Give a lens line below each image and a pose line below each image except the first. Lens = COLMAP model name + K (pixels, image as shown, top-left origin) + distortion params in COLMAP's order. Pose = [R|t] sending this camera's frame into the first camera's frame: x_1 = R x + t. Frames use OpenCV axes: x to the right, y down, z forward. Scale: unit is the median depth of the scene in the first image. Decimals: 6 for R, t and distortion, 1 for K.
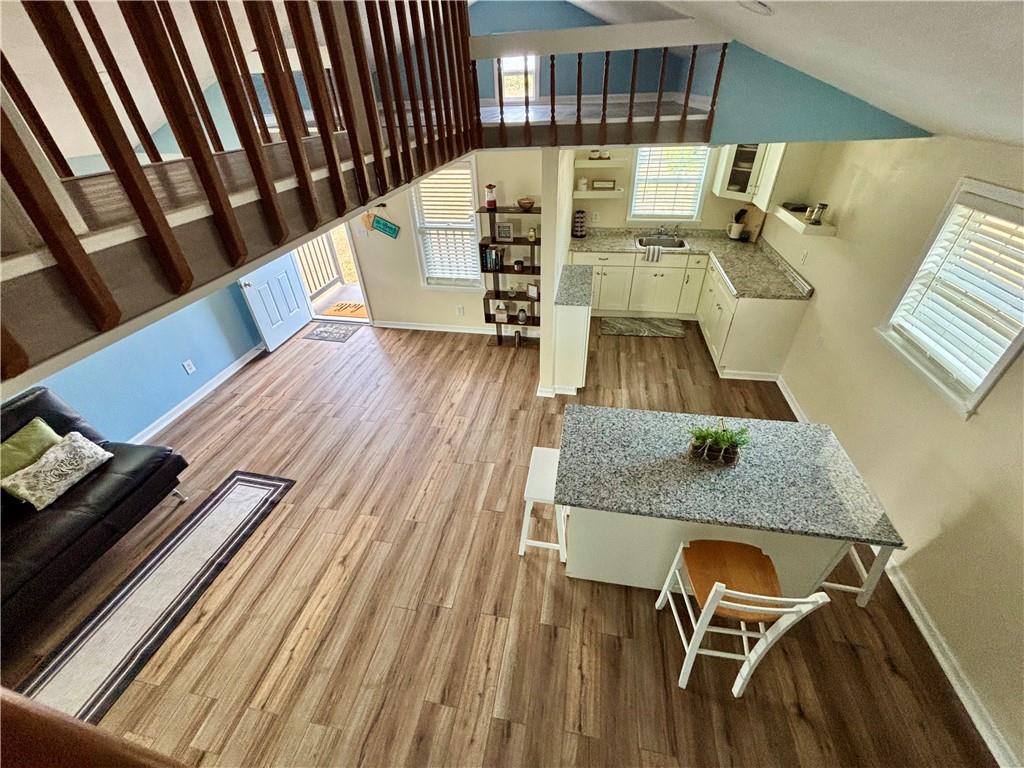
lens RADIAL K [[414.3, 0, 512.0], [0, 414.3, 385.7], [0, 0, 1]] dist [-0.000098, 0.000623]
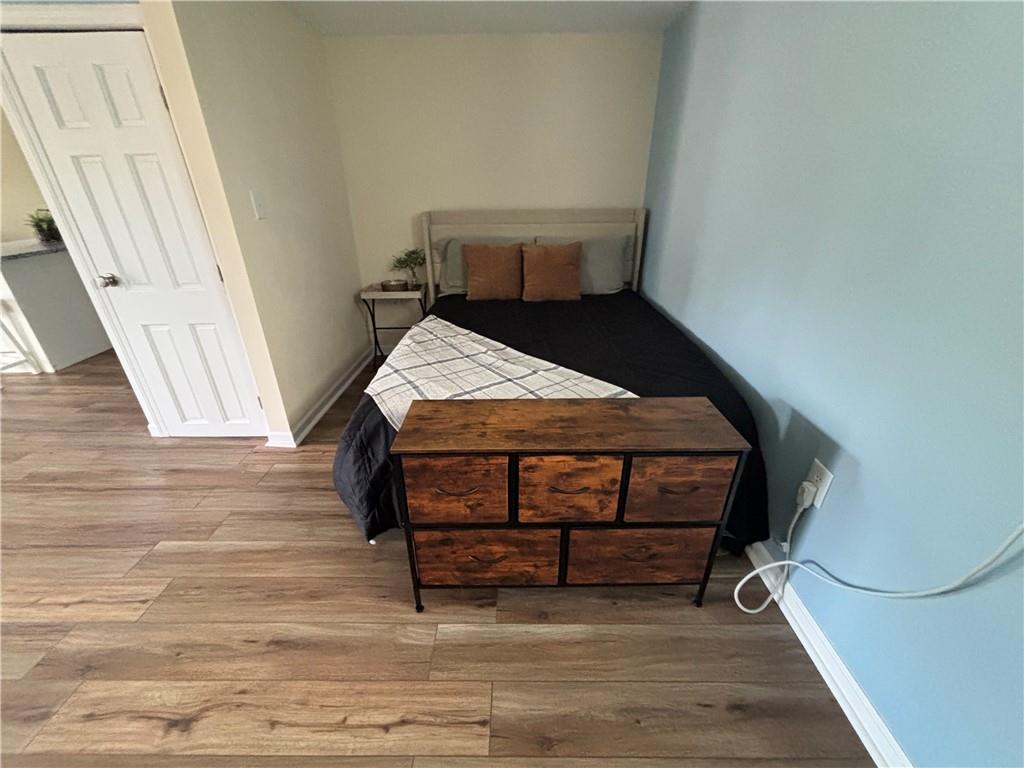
lens RADIAL K [[414.3, 0, 511.4], [0, 414.3, 384.7], [0, 0, 1]] dist [-0.000098, 0.000623]
pose [[-0.173982, -0.402365, 0.898795, -0.949521], [0.582810, 0.693629, 0.423334, 0.580503], [-0.793765, 0.597480, 0.113823, -0.152910]]
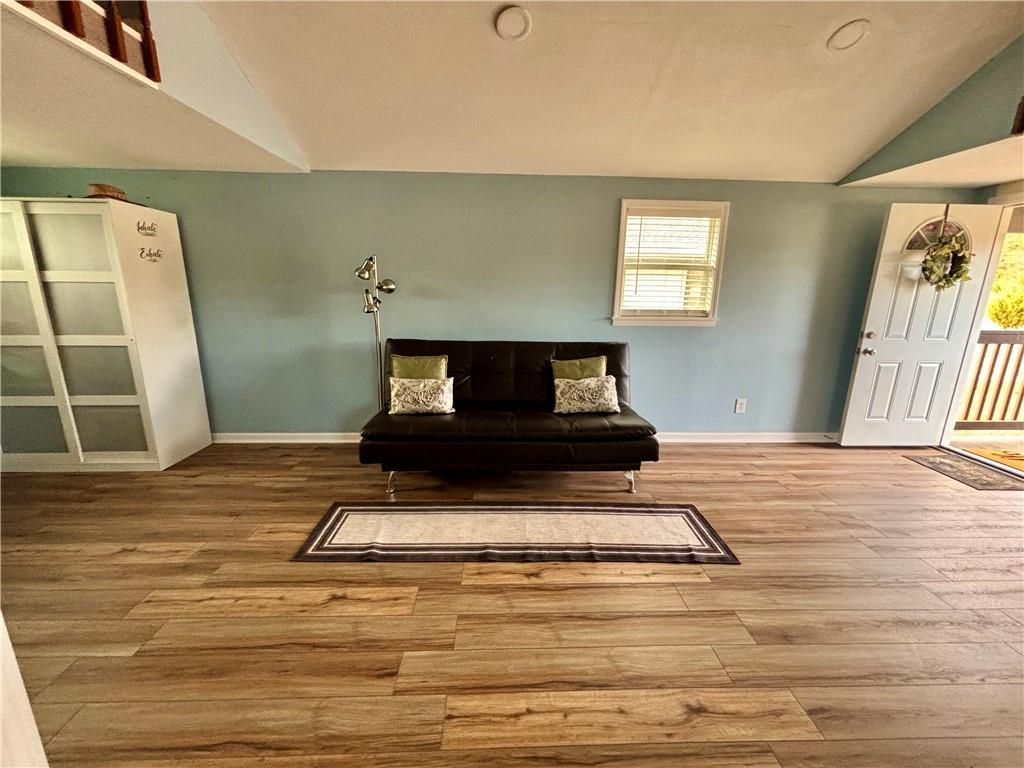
lens RADIAL K [[414.3, 0, 511.5], [0, 414.3, 385.3], [0, 0, 1]] dist [-0.000098, 0.000623]
pose [[0.212688, 0.260394, -0.941785, -0.069035], [-0.582900, 0.807365, 0.091588, 0.152445], [0.784214, 0.529487, 0.323501, 0.368708]]
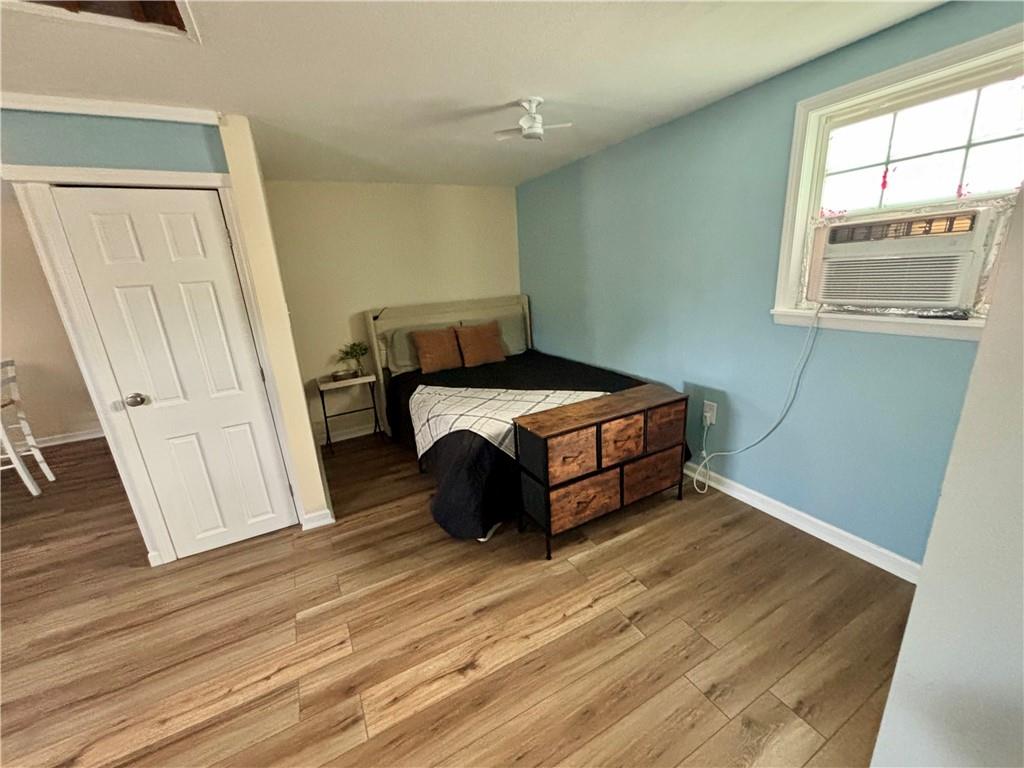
lens RADIAL K [[414.3, 0, 511.7], [0, 414.3, 381.9], [0, 0, 1]] dist [-0.000098, 0.000623]
pose [[-0.622619, -0.138416, 0.770186, -1.045826], [0.517904, 0.664939, 0.538175, 0.336408], [-0.586619, 0.733960, -0.342317, 0.149384]]
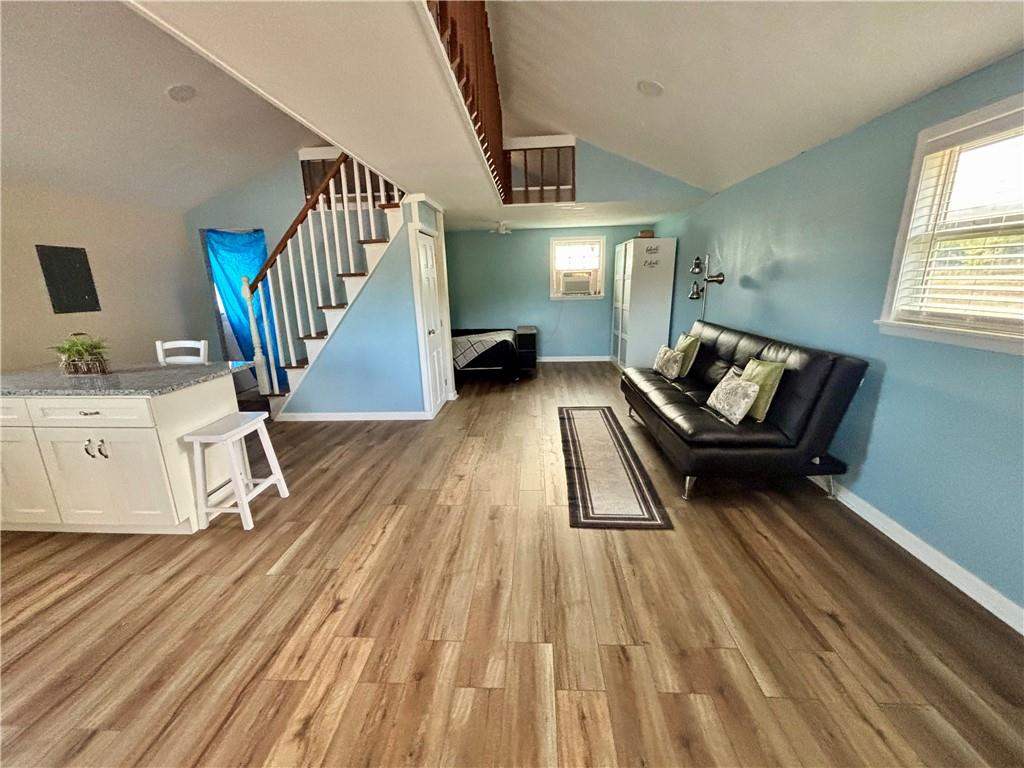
lens RADIAL K [[414.3, 0, 512.2], [0, 414.3, 384.9], [0, 0, 1]] dist [-0.000098, 0.000623]
pose [[-0.989815, 0.085685, -0.113685, -0.351620], [-0.031594, 0.646442, 0.762309, -0.457577], [0.138809, 0.758136, -0.637151, 1.226229]]
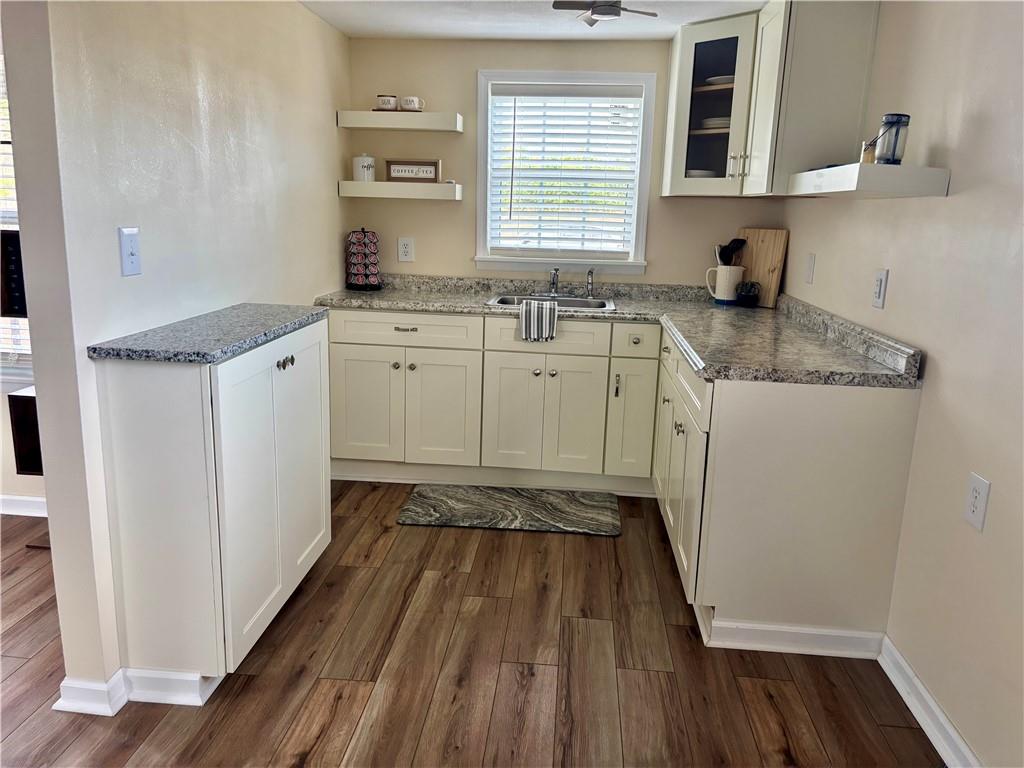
lens RADIAL K [[777.6, 0, 509.9], [0, 777.6, 378.9], [0, 0, 1]] dist [0.015925, 0.008689]
pose [[0.993155, 0.045171, 0.107717, 0.357110], [0.000977, 0.918950, -0.394372, 0.034027], [-0.116801, 0.391778, 0.912616, 0.508961]]
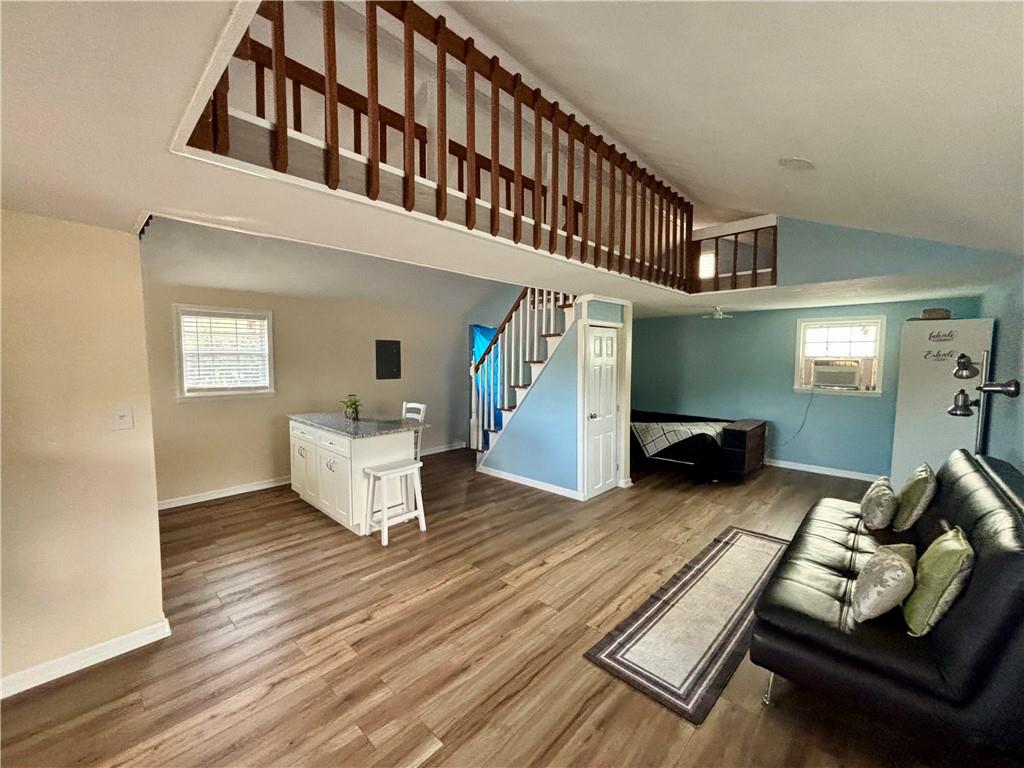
lens RADIAL K [[414.3, 0, 513.0], [0, 414.3, 385.4], [0, 0, 1]] dist [-0.000098, 0.000623]
pose [[-0.842300, -0.009463, 0.538926, -0.749481], [0.332762, 0.777431, 0.533733, -0.458393], [-0.424028, 0.628897, -0.651681, 1.171657]]
